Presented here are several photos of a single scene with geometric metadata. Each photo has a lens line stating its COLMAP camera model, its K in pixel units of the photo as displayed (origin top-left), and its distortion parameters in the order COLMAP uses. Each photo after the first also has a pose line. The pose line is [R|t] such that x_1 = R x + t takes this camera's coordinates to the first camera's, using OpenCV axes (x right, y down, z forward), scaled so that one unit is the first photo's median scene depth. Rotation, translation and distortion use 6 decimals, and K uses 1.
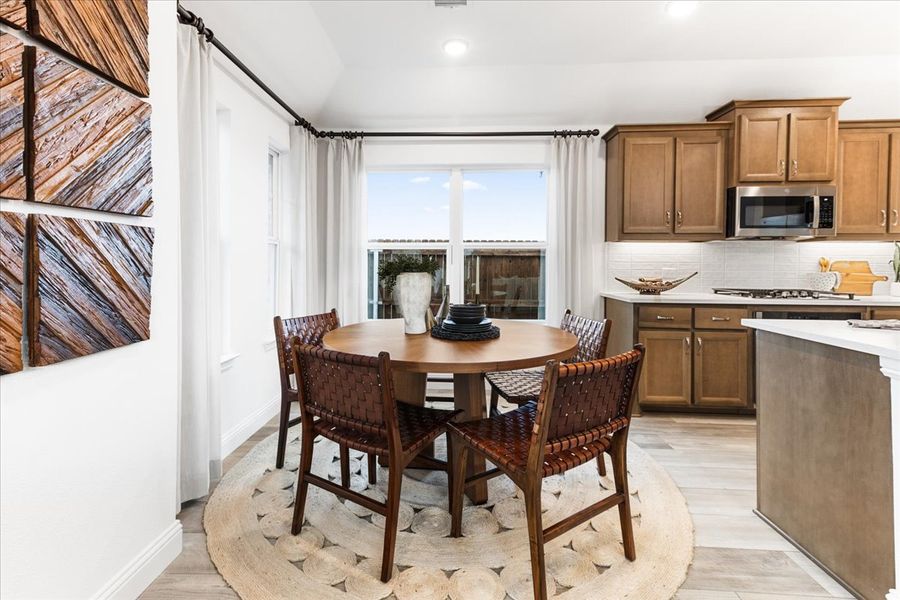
lens RADIAL K [[410.4, 0, 443.6], [0, 410.4, 263.9], [0, 0, 1]] dist [0.014092, 0.000630]
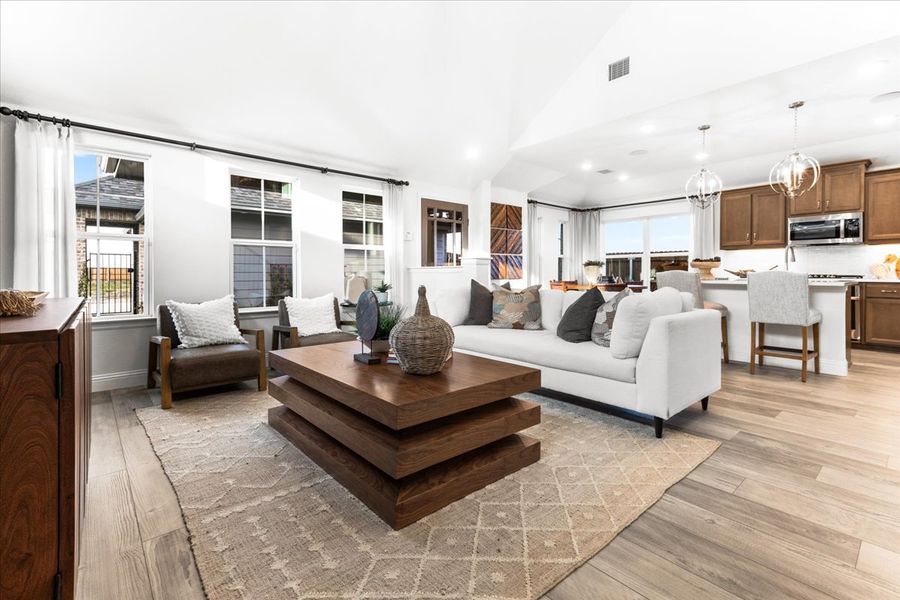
lens RADIAL K [[410.4, 0, 452.5], [0, 410.4, 270.7], [0, 0, 1]] dist [0.014092, 0.000630]
pose [[0.685446, -0.007468, -0.728085, 1.013808], [0.002171, 0.999964, -0.008212, 0.056726], [0.728120, 0.004049, 0.685438, -1.313280]]
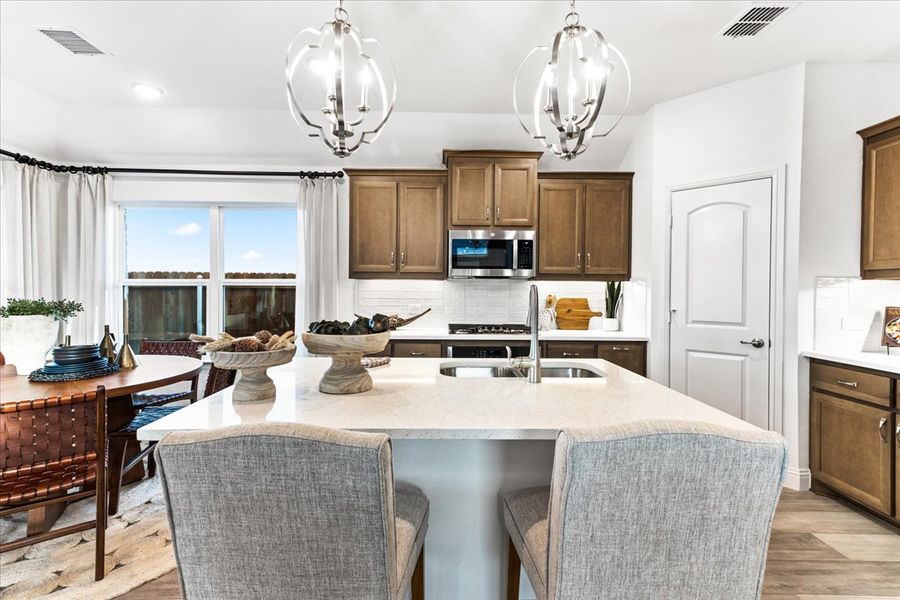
lens RADIAL K [[410.4, 0, 451.7], [0, 410.4, 299.3], [0, 0, 1]] dist [0.014092, 0.000630]
pose [[0.998246, 0.002364, 0.059162, 0.647921], [-0.003994, 0.999615, 0.027451, -0.035349], [-0.059074, -0.027640, 0.997871, -0.071862]]
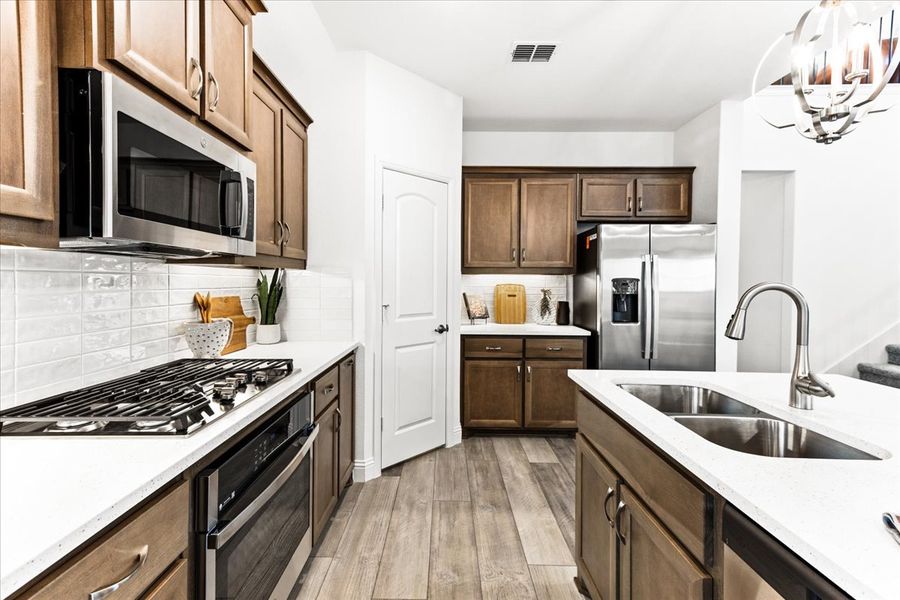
lens RADIAL K [[410.4, 0, 446.3], [0, 410.4, 291.0], [0, 0, 1]] dist [0.014092, 0.000630]
pose [[-0.032120, -0.027513, 0.999105, 0.392842], [-0.003548, 0.999618, 0.027413, -0.037135], [-0.999478, -0.002664, -0.032205, 0.757048]]
